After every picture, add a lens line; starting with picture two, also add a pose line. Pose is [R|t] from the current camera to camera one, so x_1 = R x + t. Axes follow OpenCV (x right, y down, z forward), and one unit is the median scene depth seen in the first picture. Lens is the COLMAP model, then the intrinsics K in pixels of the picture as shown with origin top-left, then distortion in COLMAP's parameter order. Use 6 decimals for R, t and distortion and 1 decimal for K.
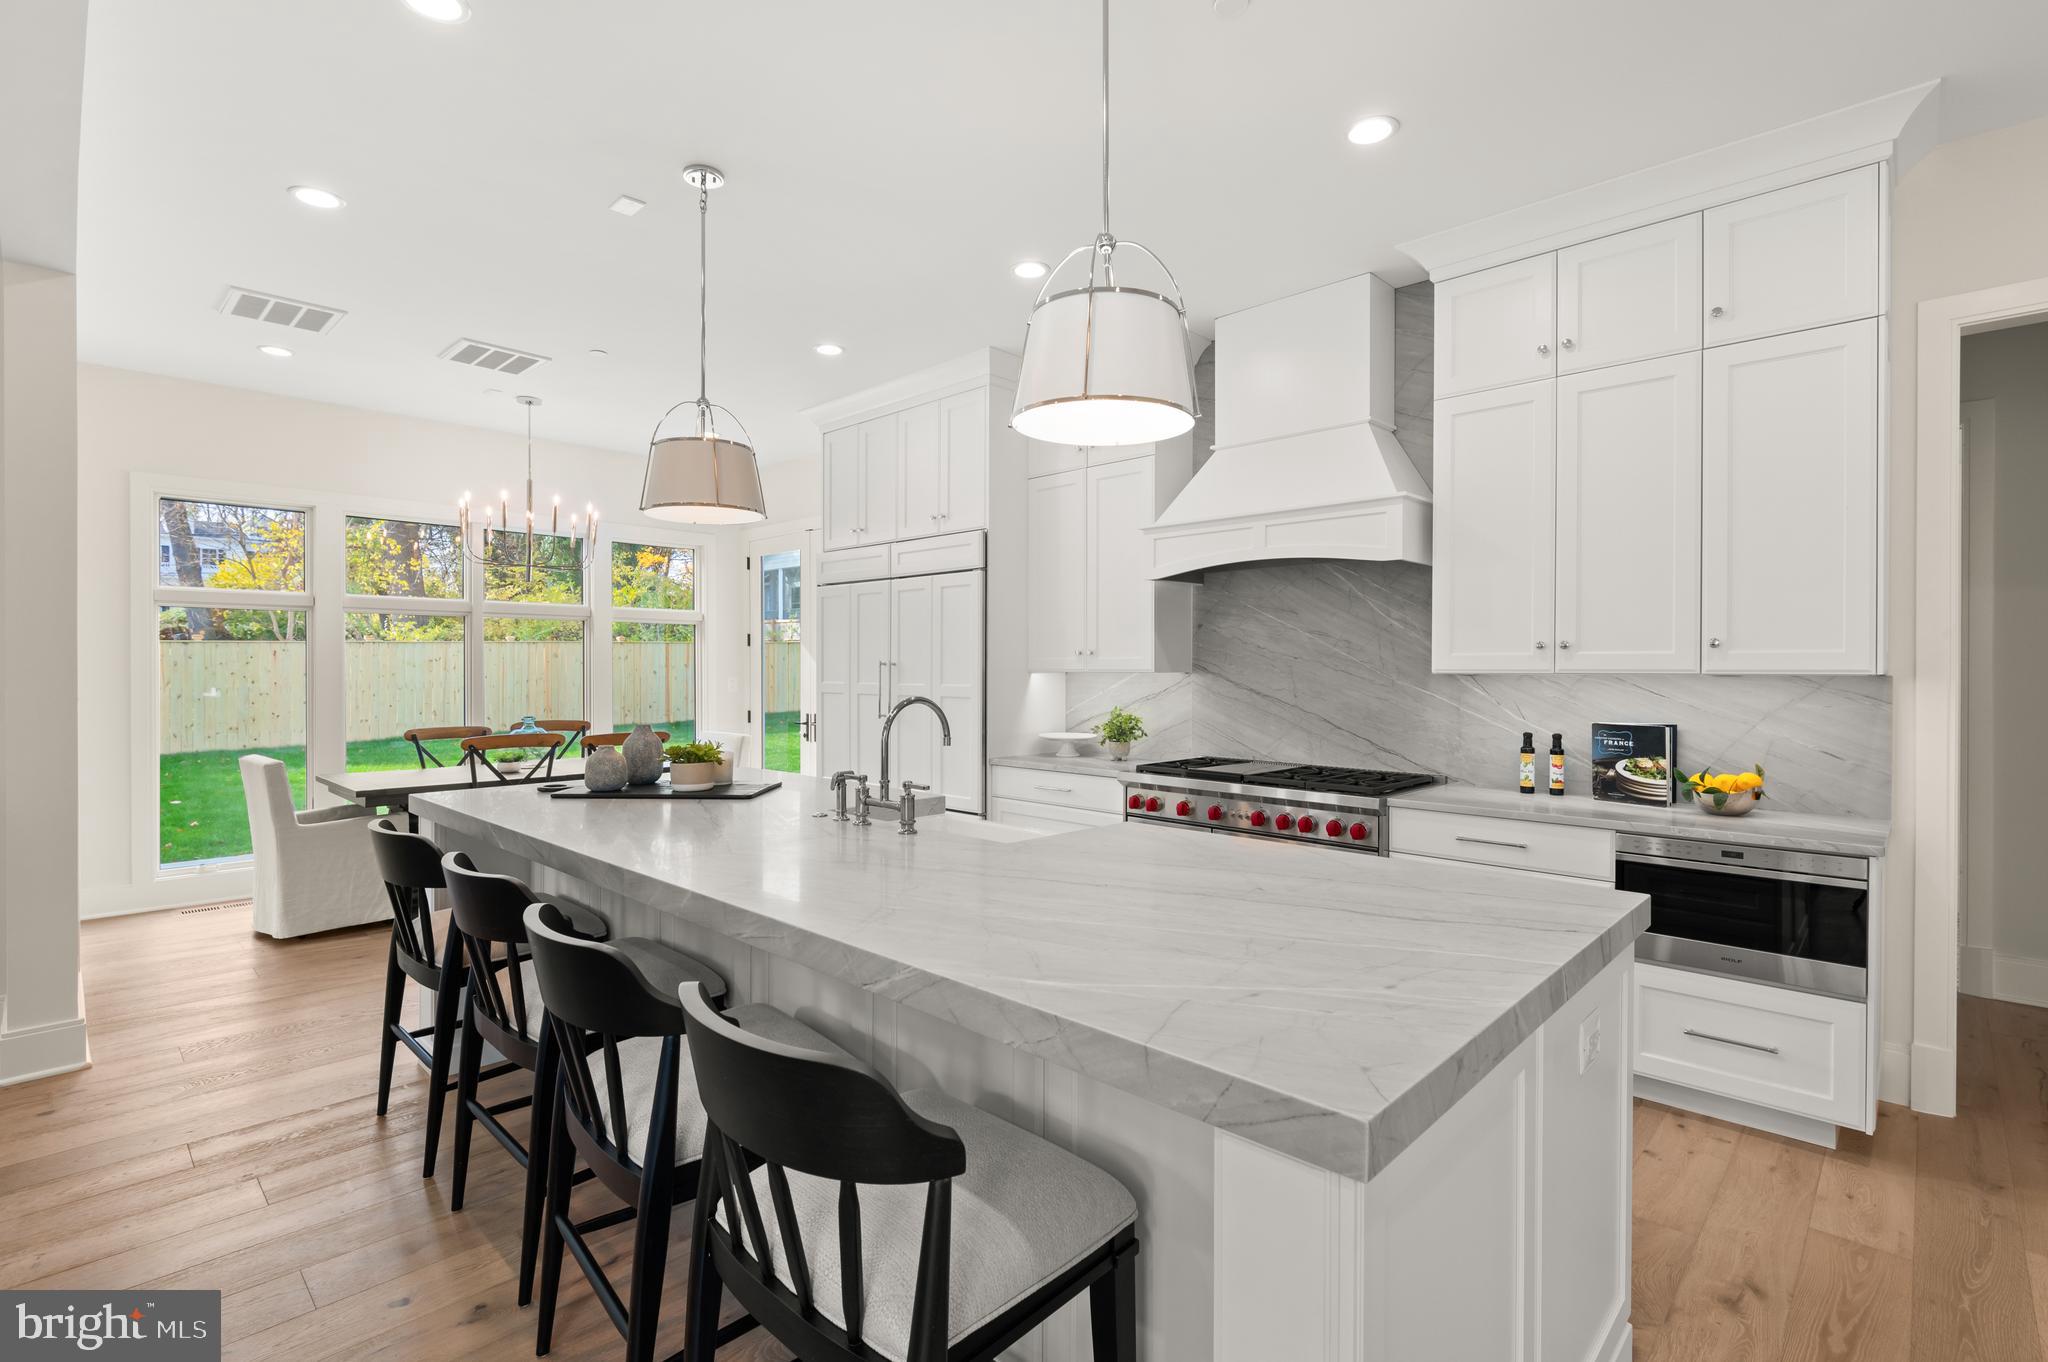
lens RADIAL K [[980.4, 0, 1020.9], [0, 980.4, 673.6], [0, 0, 1]] dist [0.000346, -0.000475]
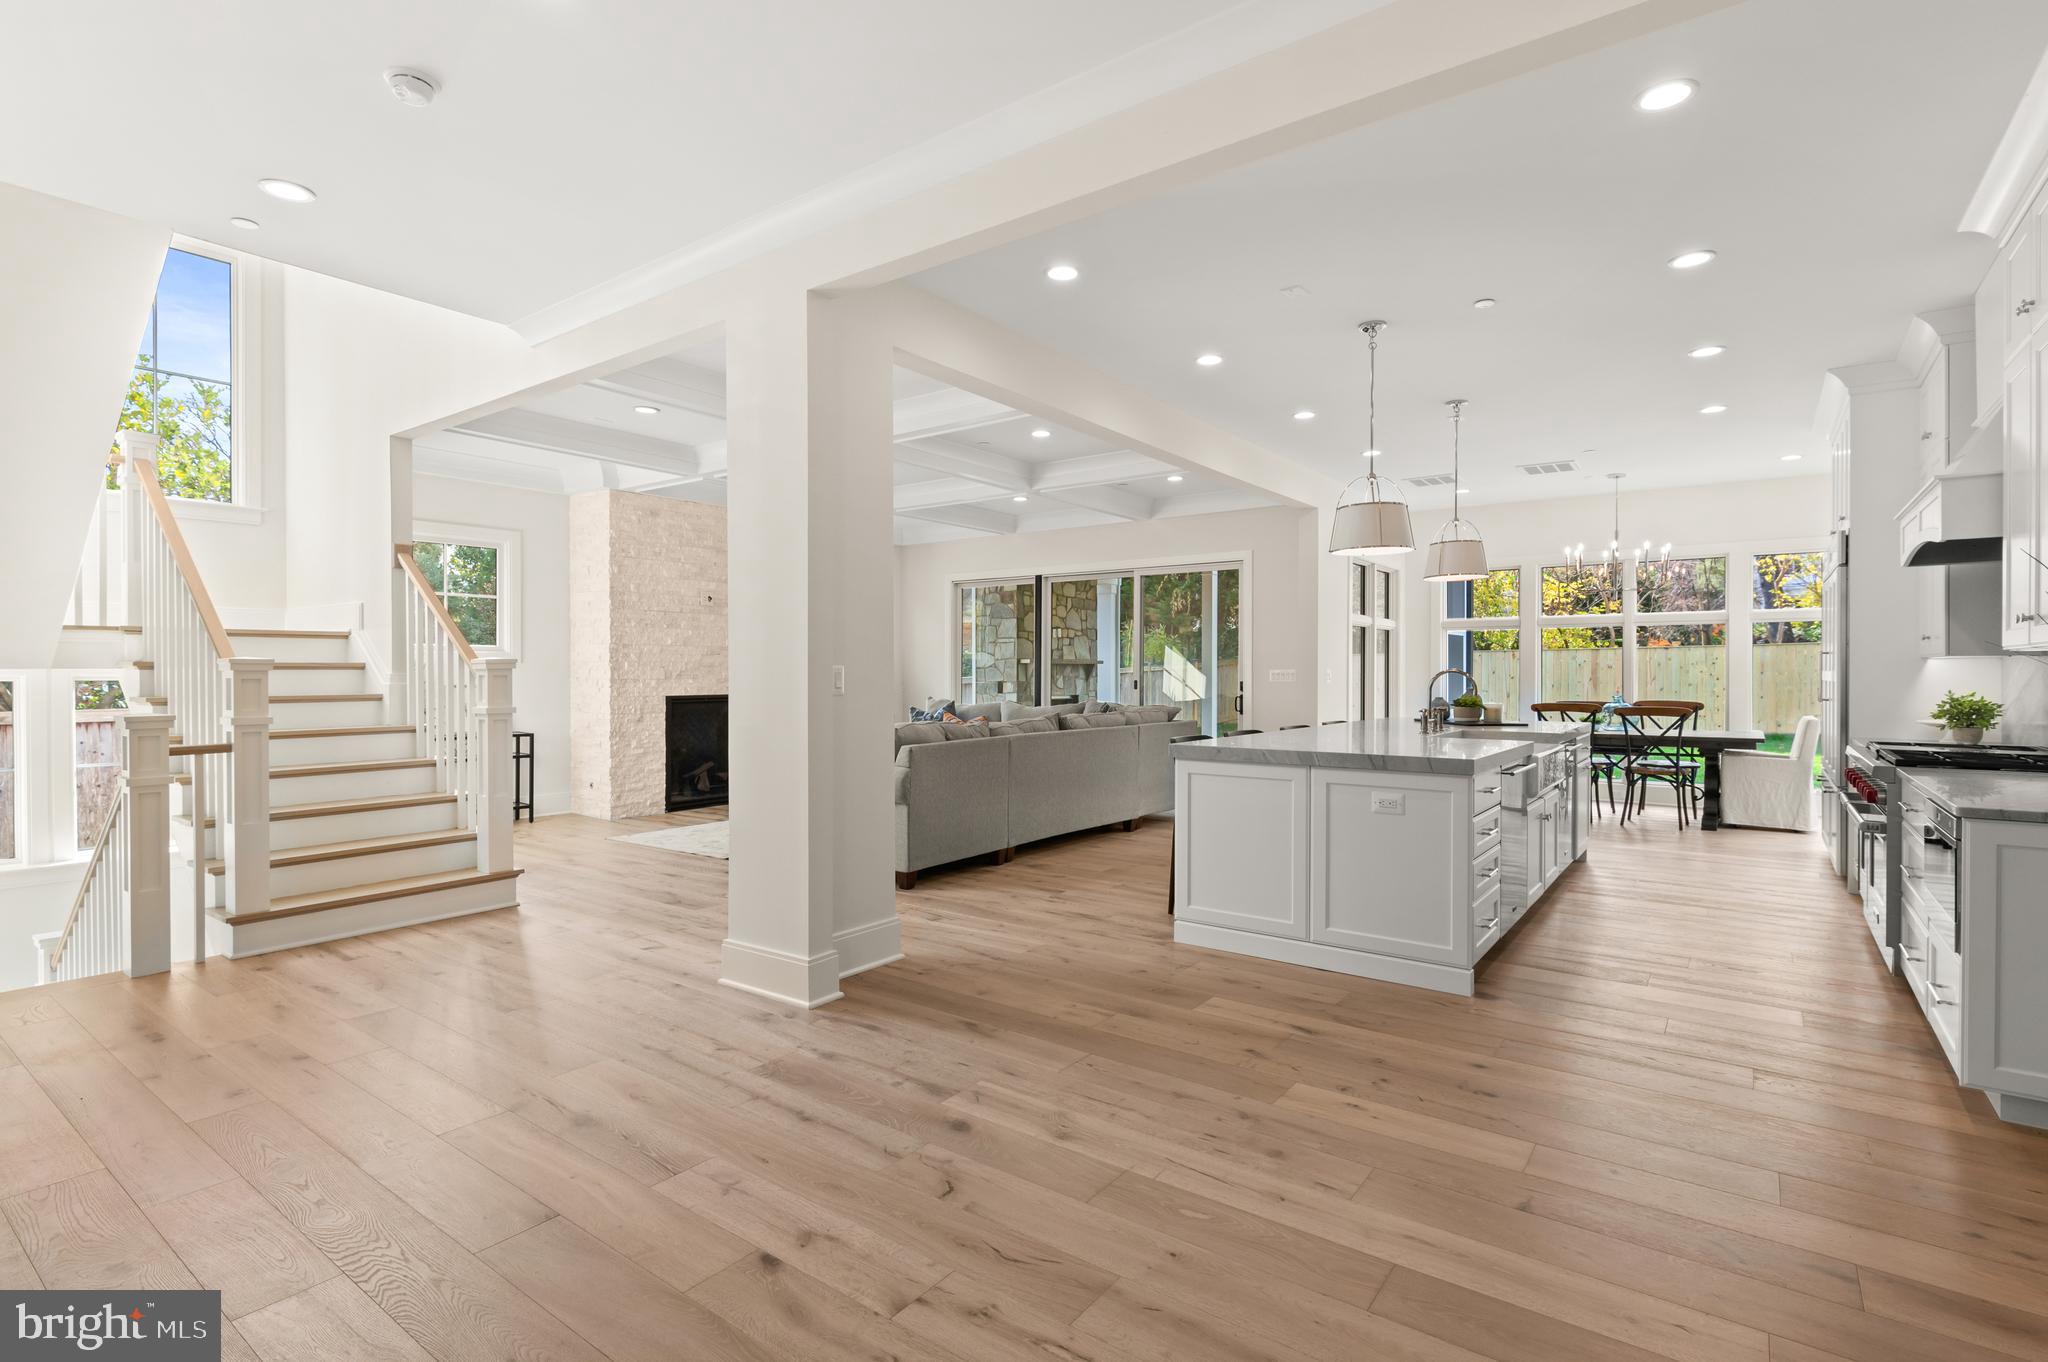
lens RADIAL K [[958.7, 0, 1024.0], [0, 958.7, 681.0], [0, 0, 1]] dist [-0.003228, -0.000587]
pose [[0.130264, 0.006911, -0.991455, 1.235007], [-0.002944, 0.999974, 0.006584, 0.024800], [0.991475, 0.002061, 0.130281, -0.098008]]
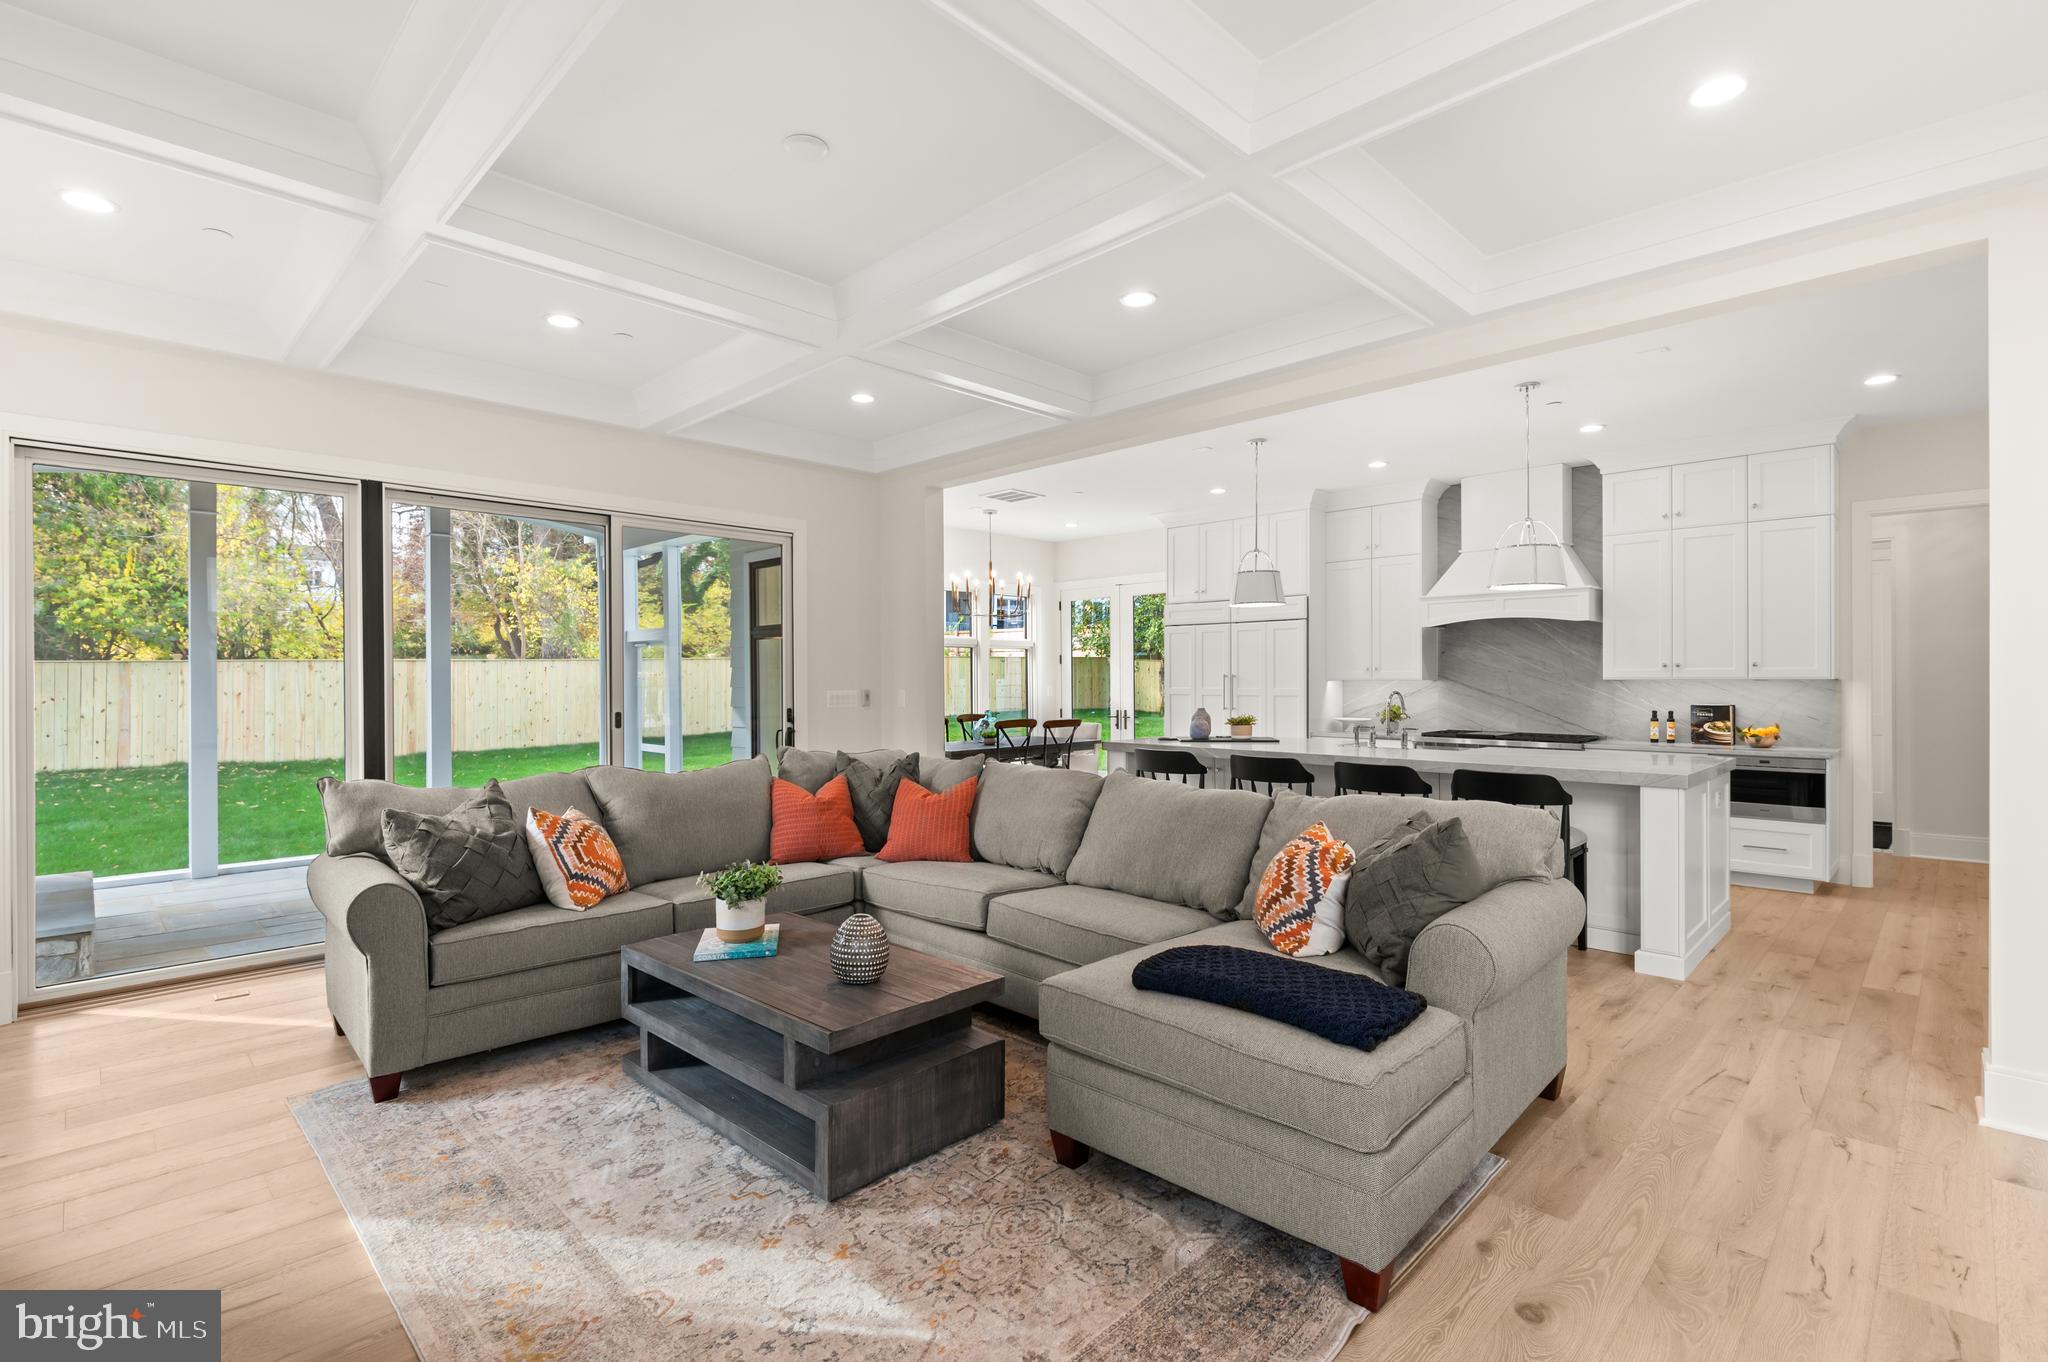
lens RADIAL K [[958.7, 0, 1024.0], [0, 958.7, 681.0], [0, 0, 1]] dist [-0.003228, -0.000587]
pose [[0.999472, -0.006324, -0.031857, -0.660199], [0.006246, 0.999977, -0.002525, -0.000138], [0.031872, 0.002324, 0.999489, -0.915184]]
